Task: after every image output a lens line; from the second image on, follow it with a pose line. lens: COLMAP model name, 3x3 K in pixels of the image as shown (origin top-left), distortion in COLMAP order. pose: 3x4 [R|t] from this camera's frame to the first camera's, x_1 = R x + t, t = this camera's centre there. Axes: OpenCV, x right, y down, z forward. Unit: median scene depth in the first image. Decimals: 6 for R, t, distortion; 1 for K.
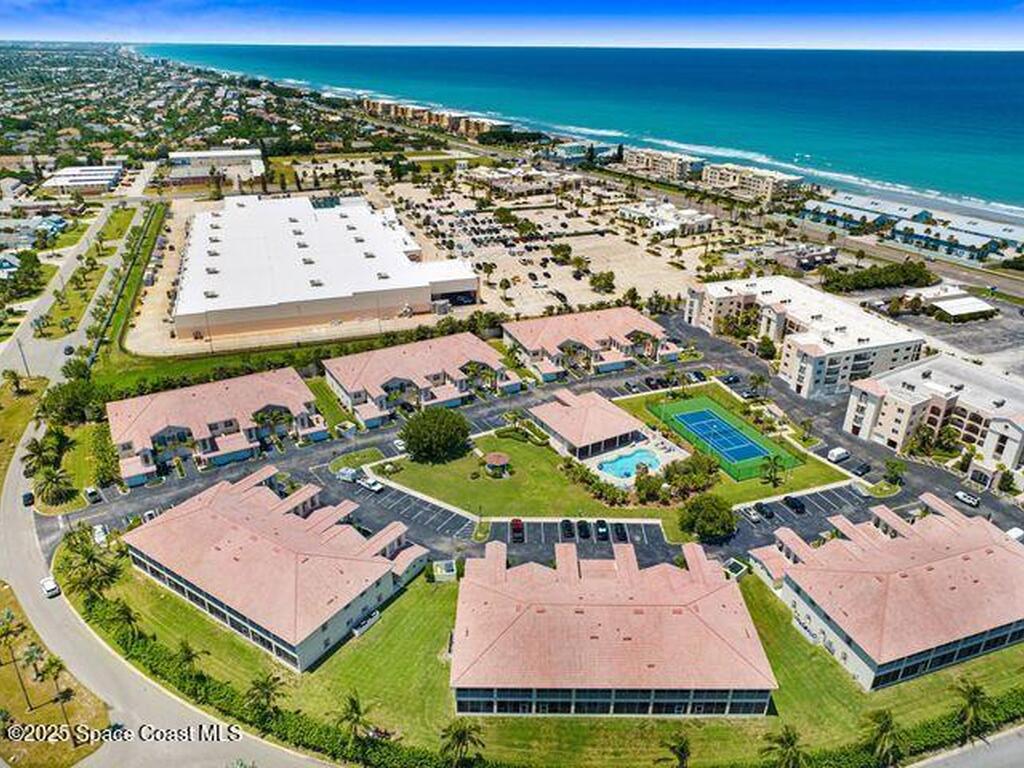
lens RADIAL K [[727.9, 0, 496.1], [0, 727.9, 383.7], [0, 0, 1]] dist [-0.018030, 0.006036]
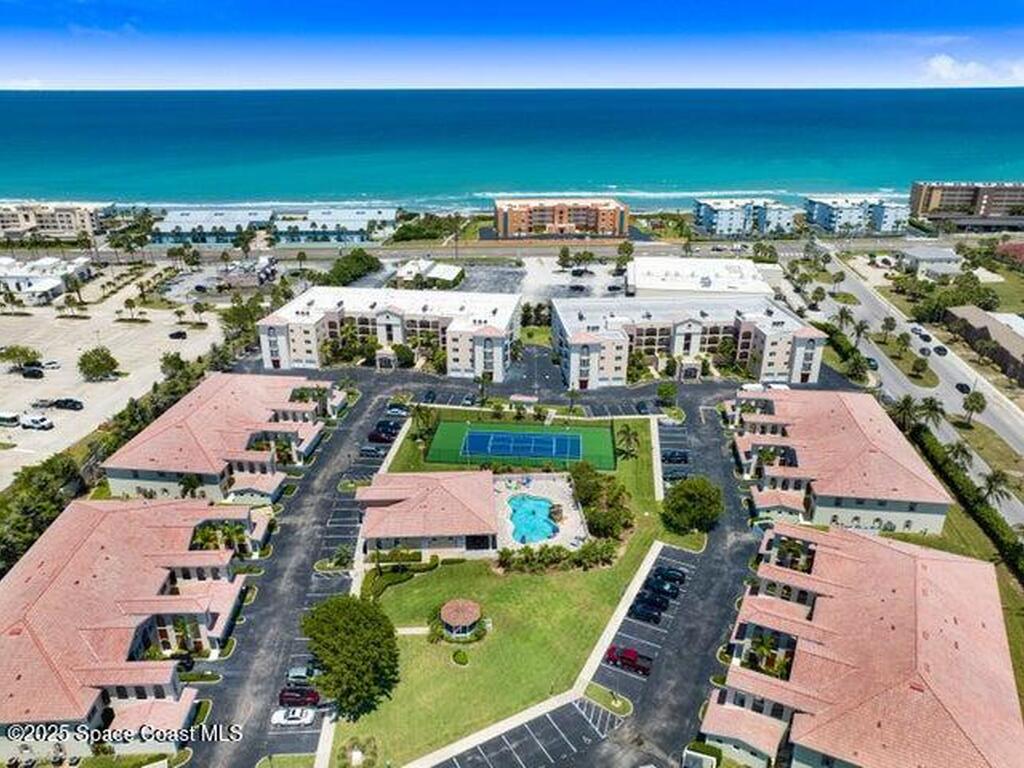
lens RADIAL K [[727.9, 0, 496.1], [0, 727.9, 383.7], [0, 0, 1]] dist [-0.018030, 0.006036]
pose [[0.428605, -0.341158, 0.836605, -0.283006], [0.380458, 0.908019, 0.175365, -0.111475], [-0.819481, 0.243130, 0.518978, 0.387291]]
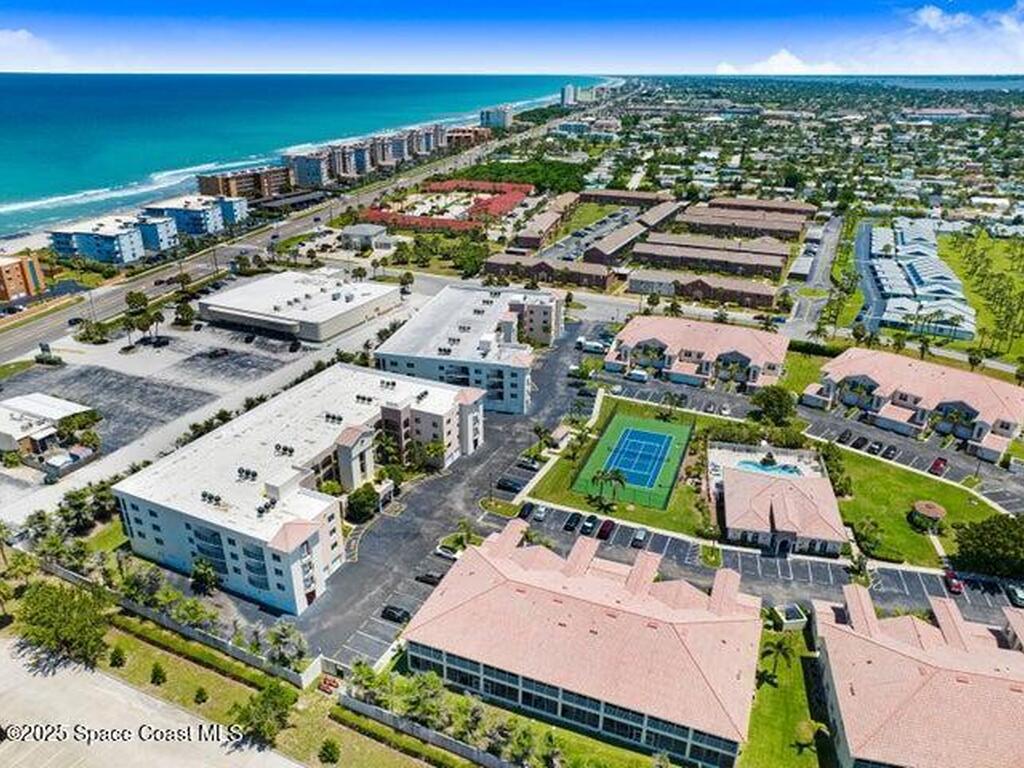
lens RADIAL K [[727.9, 0, 496.1], [0, 727.9, 383.7], [0, 0, 1]] dist [-0.018030, 0.006036]
pose [[-0.757812, -0.262234, 0.597456, -0.054731], [0.263540, 0.714643, 0.647944, -0.433979], [-0.596881, 0.648474, -0.472456, 1.021233]]
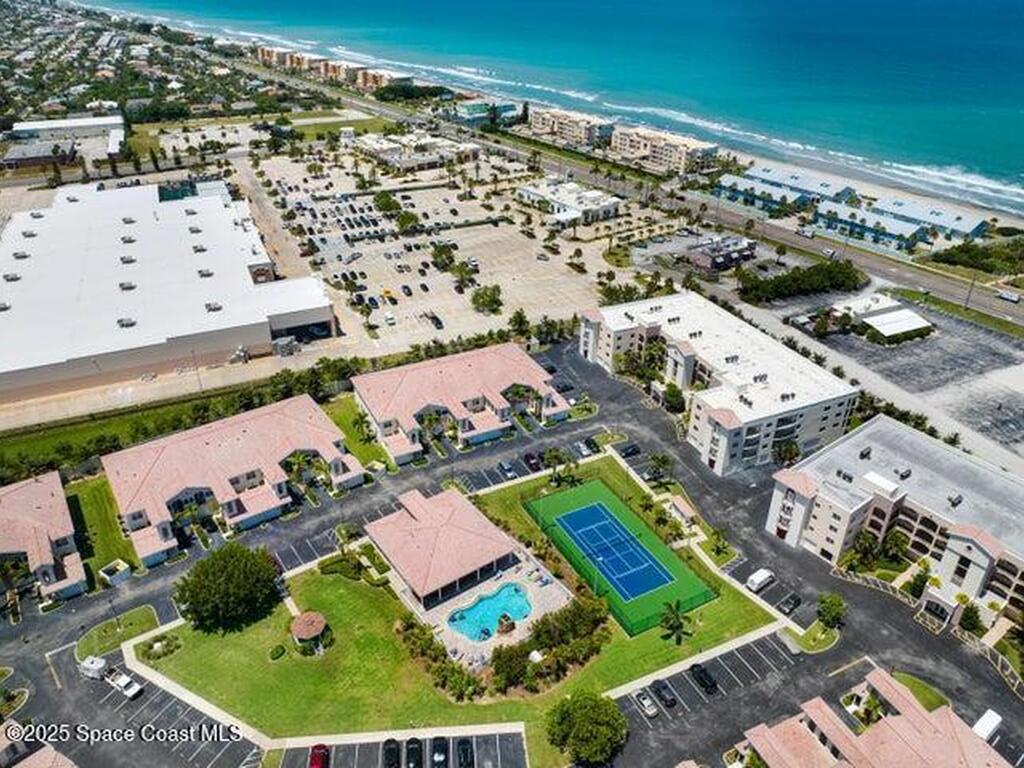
lens RADIAL K [[720.8, 0, 506.0], [0, 720.8, 385.0], [0, 0, 1]] dist [-0.023429, 0.004299]
pose [[0.993688, -0.059266, 0.095246, 0.092201], [0.051563, 0.995347, 0.081398, -0.118469], [-0.099627, -0.075973, 0.992120, 0.184264]]
